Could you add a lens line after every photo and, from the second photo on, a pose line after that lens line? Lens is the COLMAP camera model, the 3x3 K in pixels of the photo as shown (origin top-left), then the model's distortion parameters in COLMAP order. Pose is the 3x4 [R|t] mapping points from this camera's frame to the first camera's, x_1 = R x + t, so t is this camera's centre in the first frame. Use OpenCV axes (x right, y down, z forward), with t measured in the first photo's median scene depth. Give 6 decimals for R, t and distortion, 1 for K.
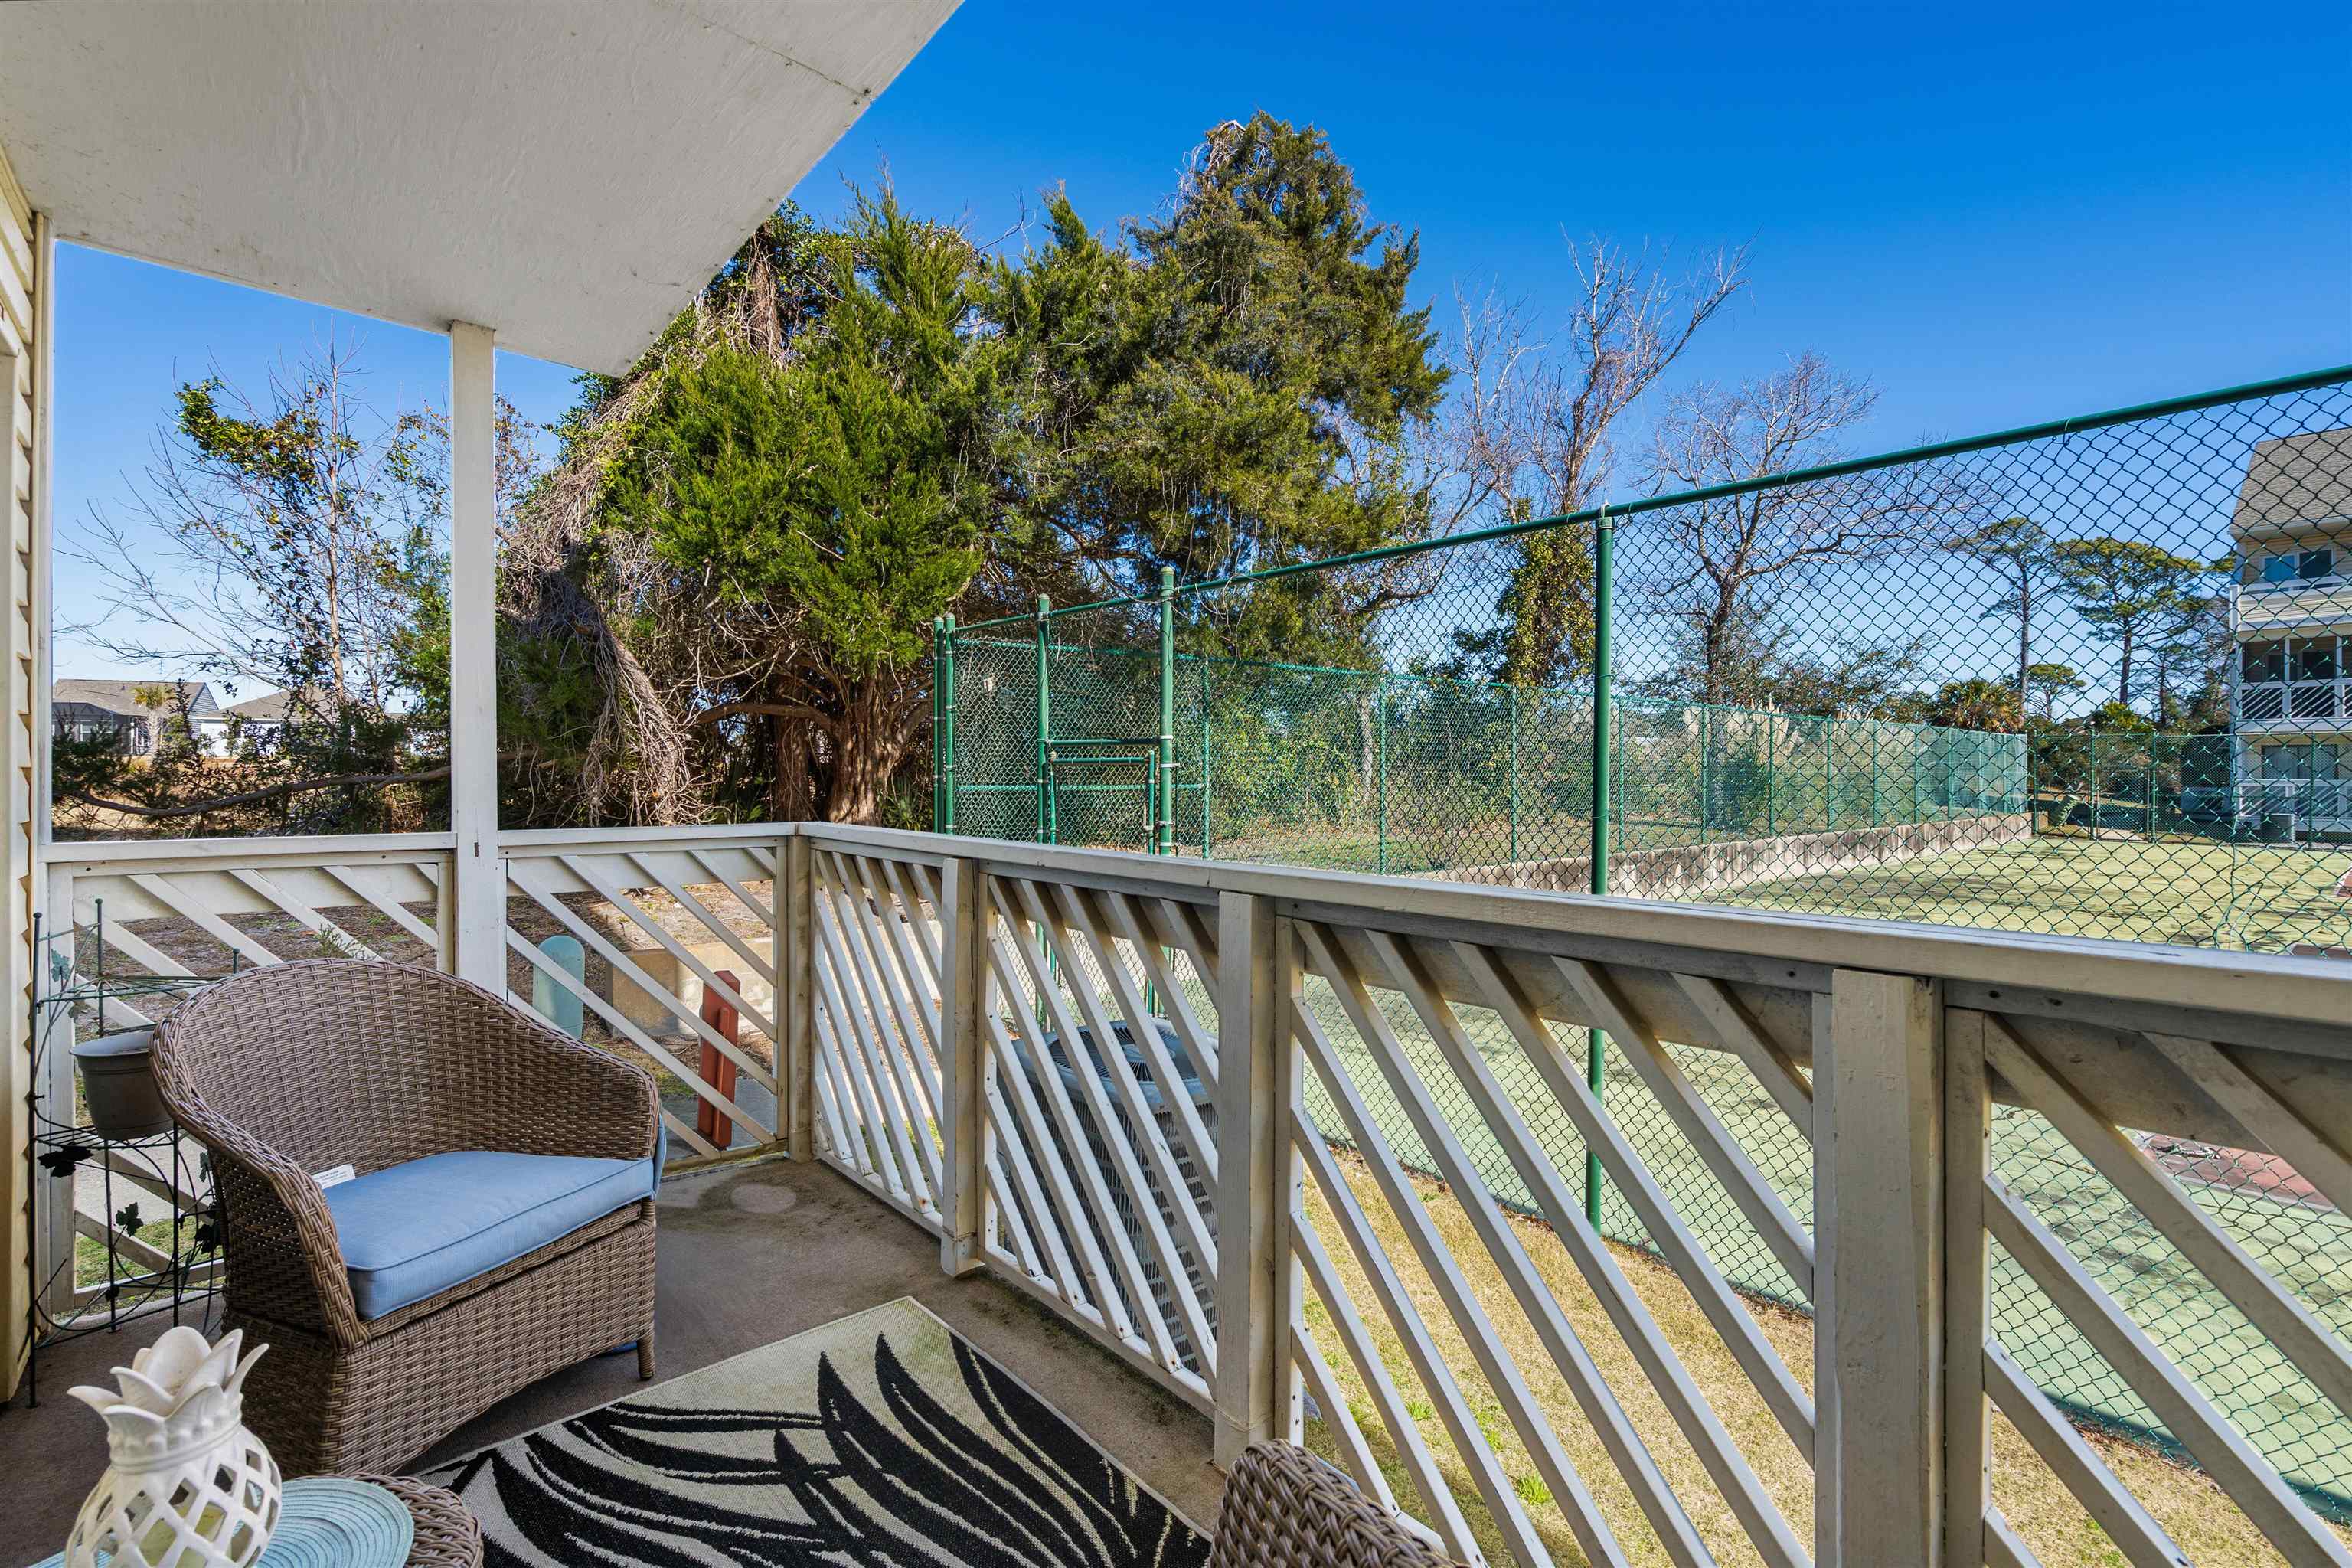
lens RADIAL K [[1074.9, 0, 1134.8], [0, 1074.9, 761.6], [0, 0, 1]] dist [-0.011159, 0.007611]
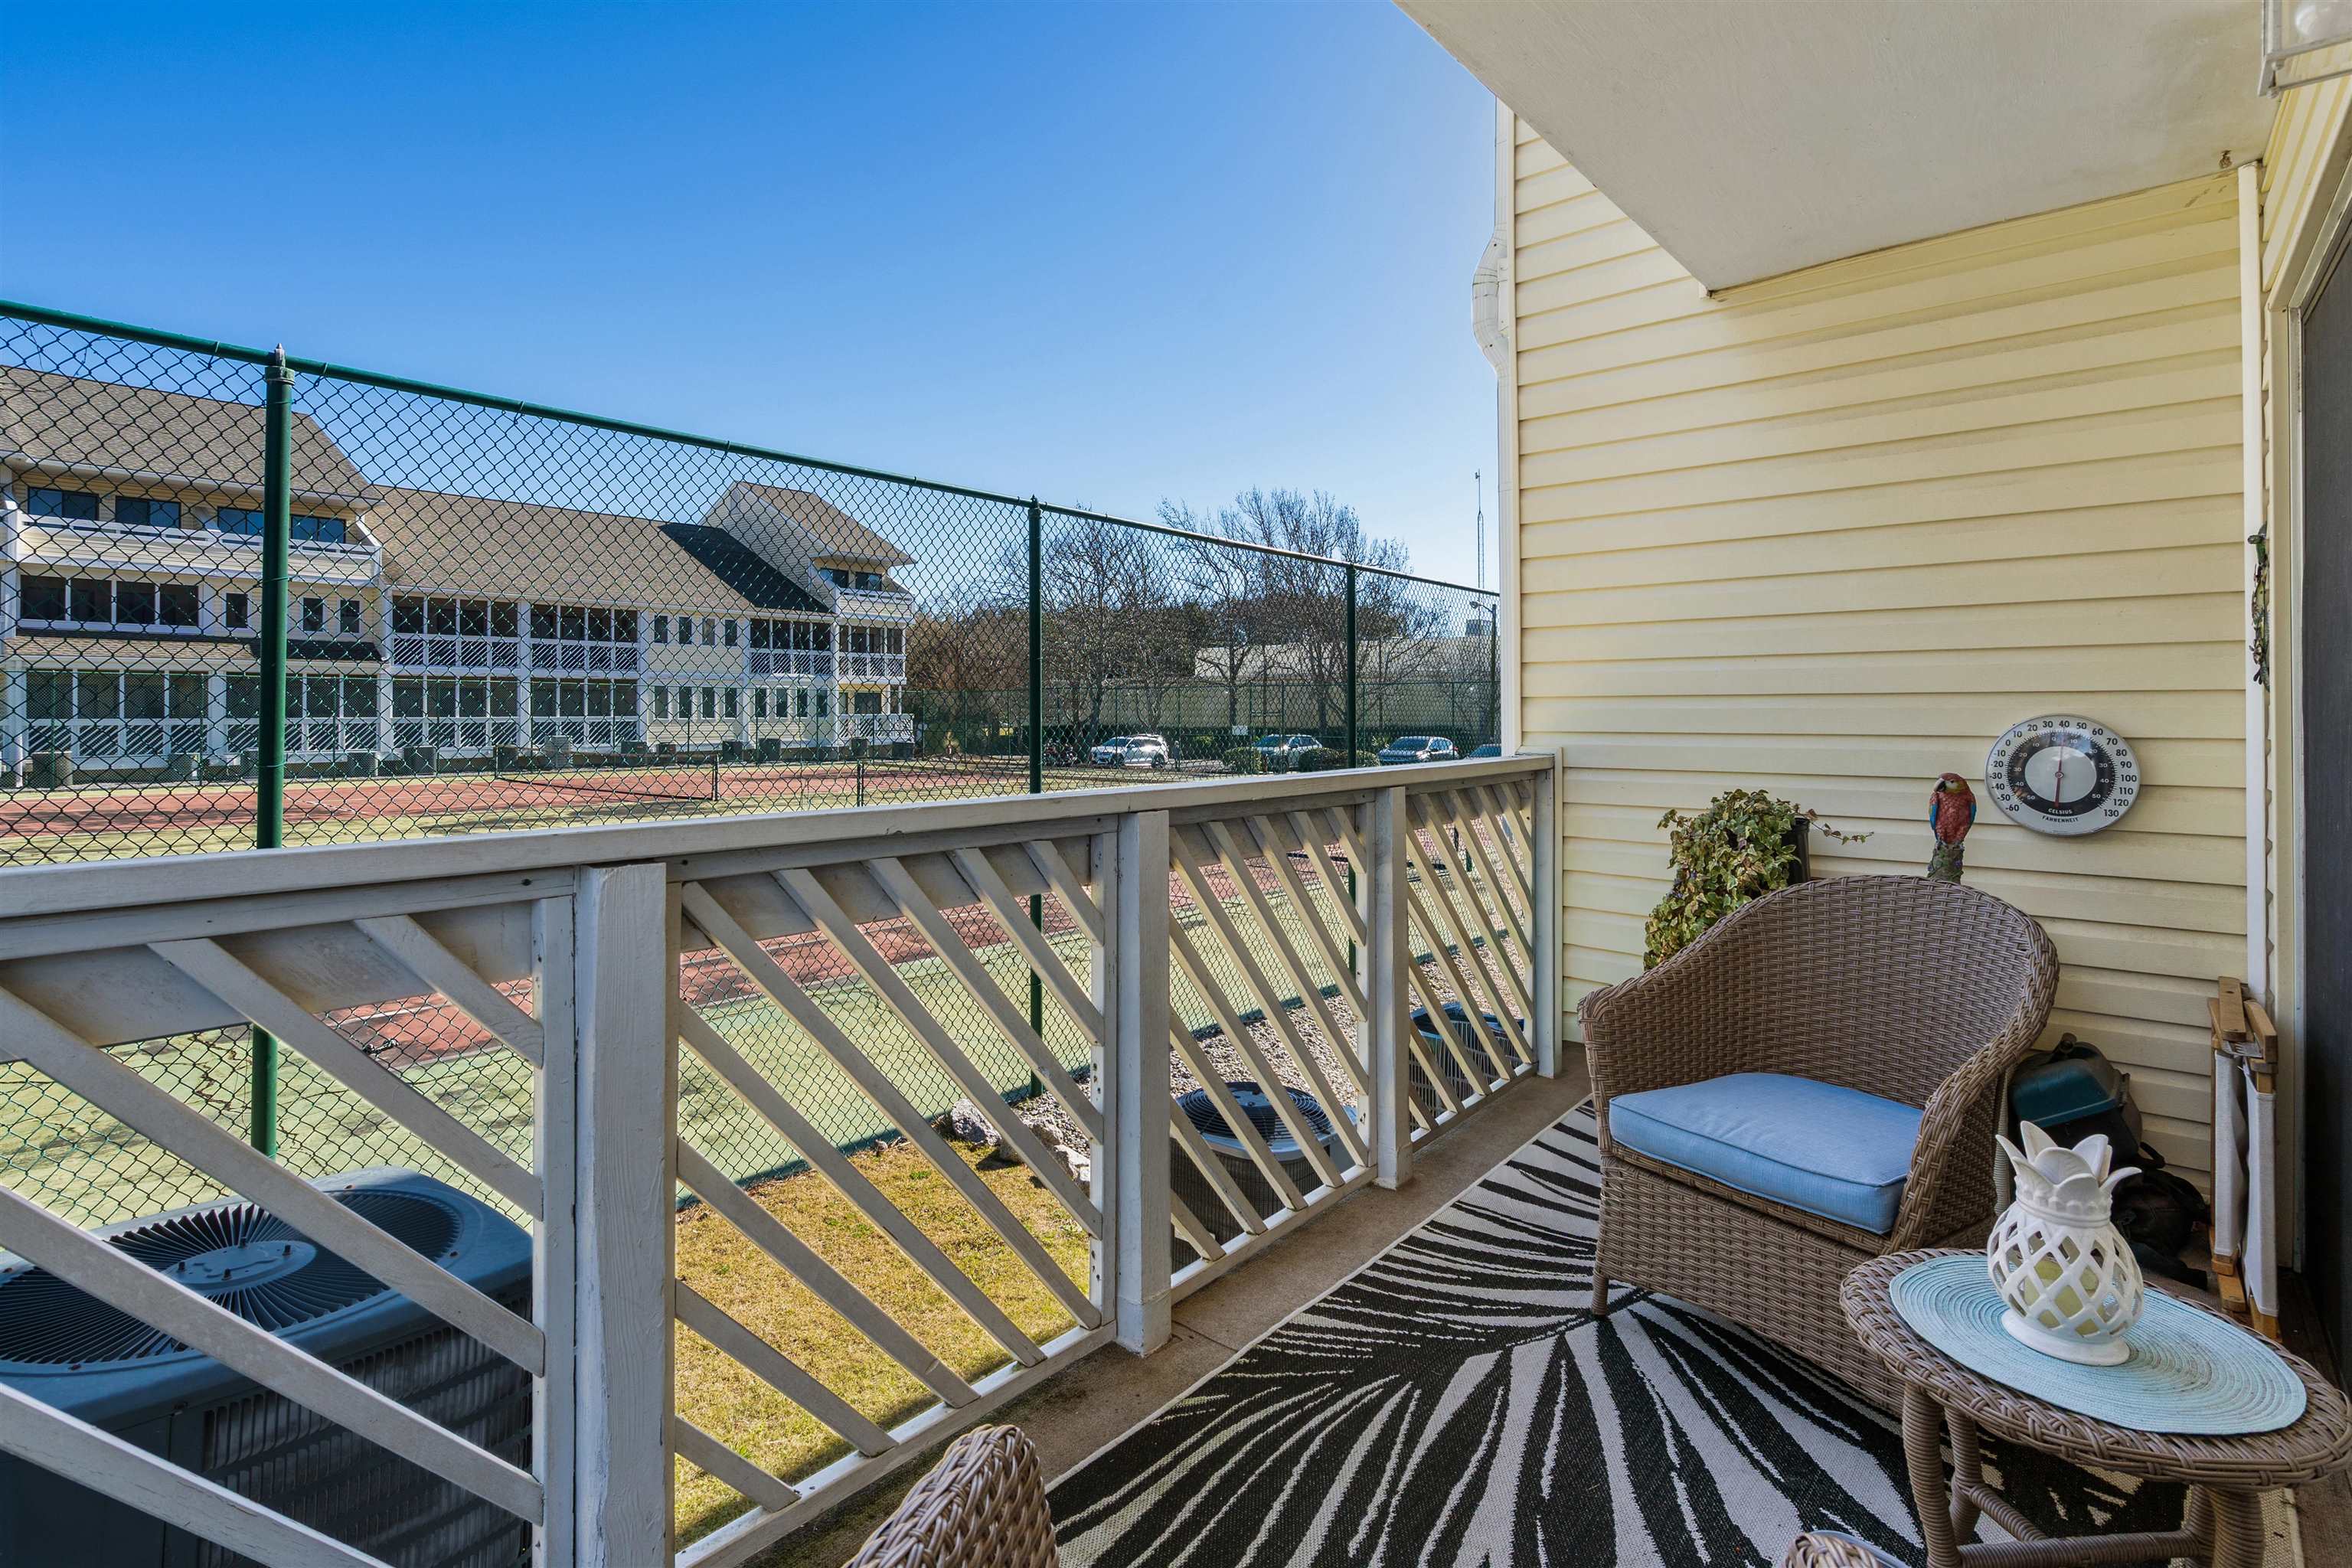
lens RADIAL K [[1156.9, 0, 1181.1], [0, 1156.9, 681.8], [0, 0, 1]] dist [-0.004019, 0.000671]
pose [[-0.178354, 0.023074, 0.983696, -0.073465], [-0.006056, 0.999680, -0.024547, 0.001415], [-0.983948, -0.010335, -0.178158, 0.081125]]
